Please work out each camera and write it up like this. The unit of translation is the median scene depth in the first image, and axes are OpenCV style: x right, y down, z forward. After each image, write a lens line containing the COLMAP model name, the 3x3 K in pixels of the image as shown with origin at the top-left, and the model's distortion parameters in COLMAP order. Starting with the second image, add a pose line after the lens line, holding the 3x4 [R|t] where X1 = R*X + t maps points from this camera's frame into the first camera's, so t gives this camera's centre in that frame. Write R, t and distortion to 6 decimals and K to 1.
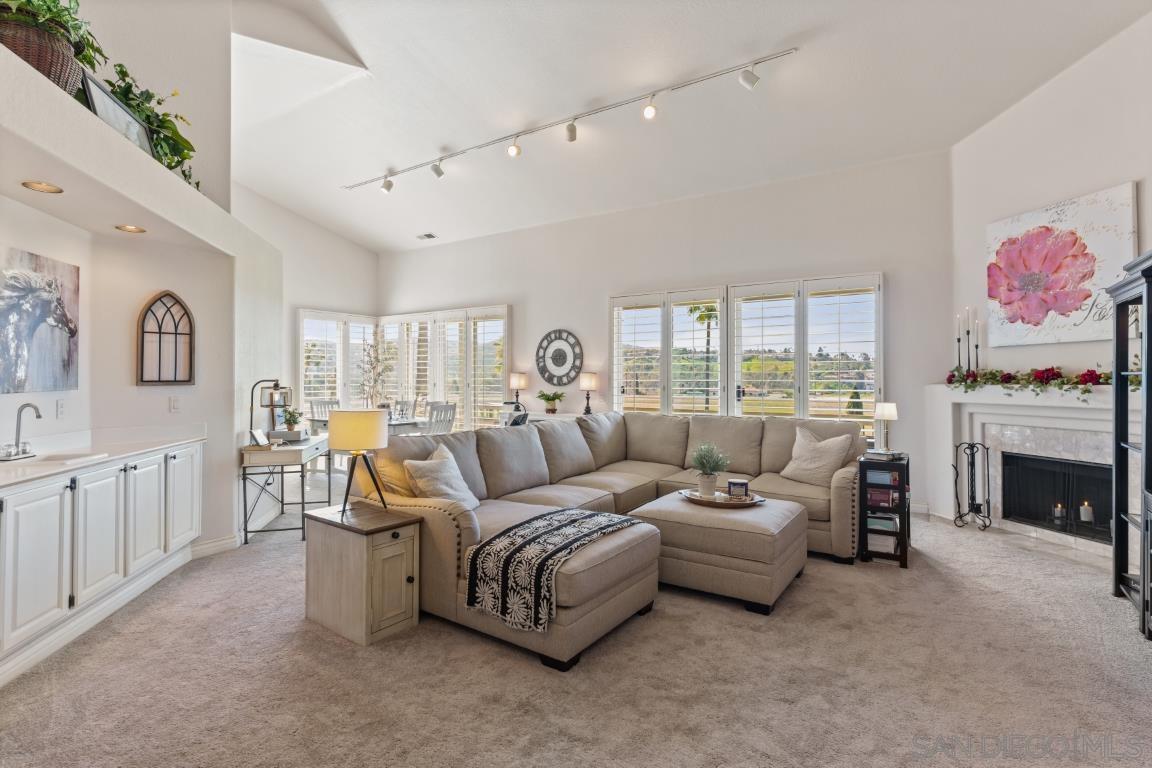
lens RADIAL K [[562.5, 0, 549.9], [0, 562.5, 367.9], [0, 0, 1]] dist [0.003994, 0.002067]
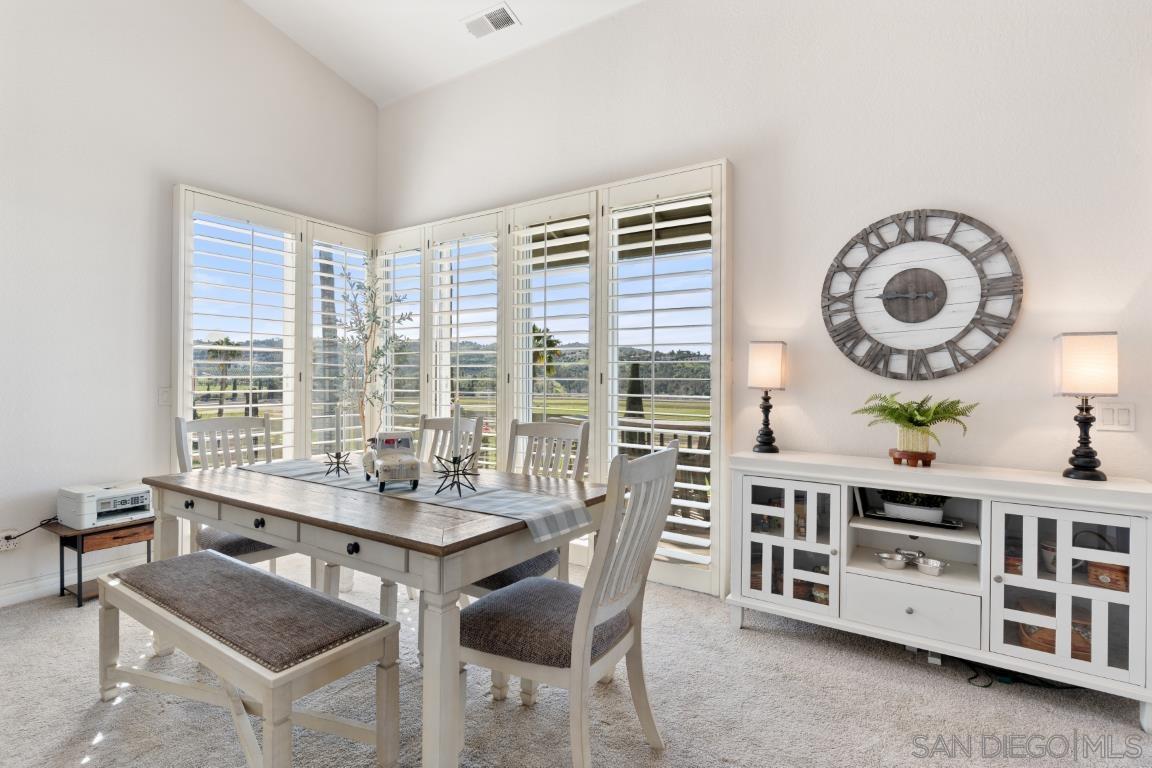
lens RADIAL K [[562.5, 0, 572.6], [0, 562.5, 377.1], [0, 0, 1]] dist [0.003994, 0.002067]
pose [[0.999644, 0.009571, 0.024916, -0.326177], [-0.009923, 0.999852, 0.014027, 0.046365], [-0.024778, -0.014269, 0.999591, 1.120675]]
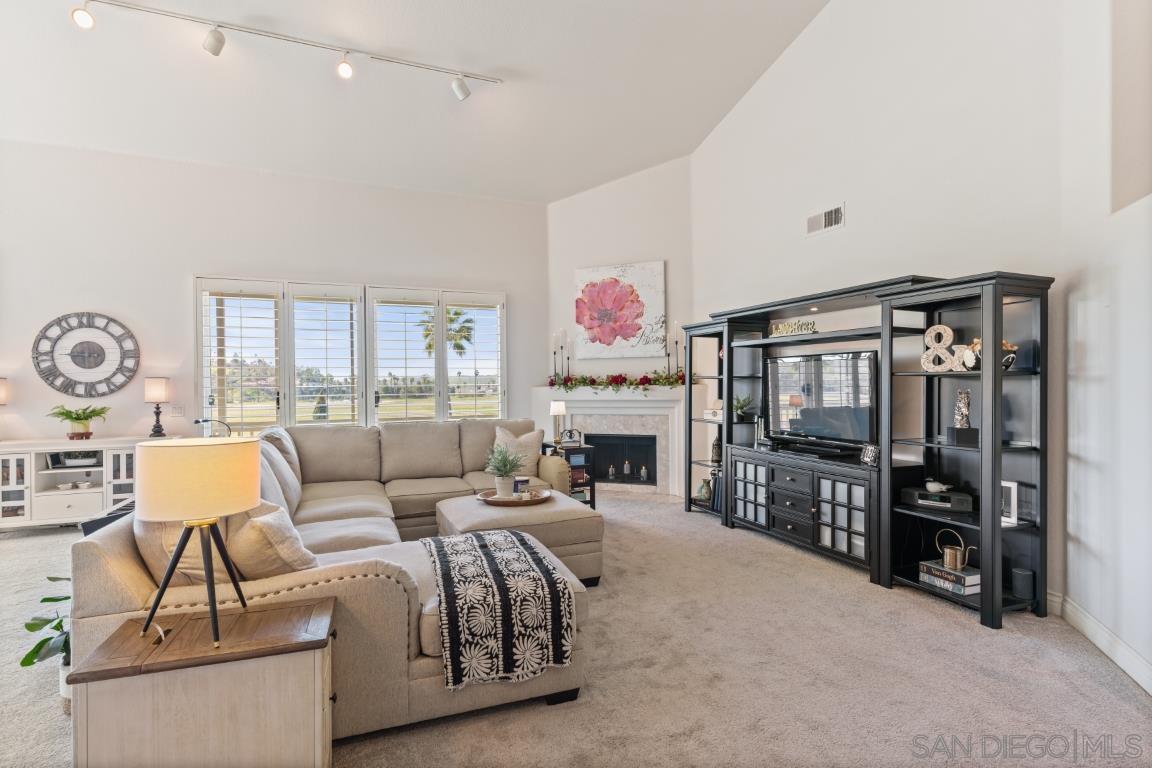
lens RADIAL K [[562.5, 0, 574.9], [0, 562.5, 386.1], [0, 0, 1]] dist [0.003994, 0.002067]
pose [[0.550392, -0.010976, 0.834834, -0.376398], [-0.006920, 0.999819, 0.017708, 0.004875], [-0.834878, -0.015524, 0.550217, 0.253436]]
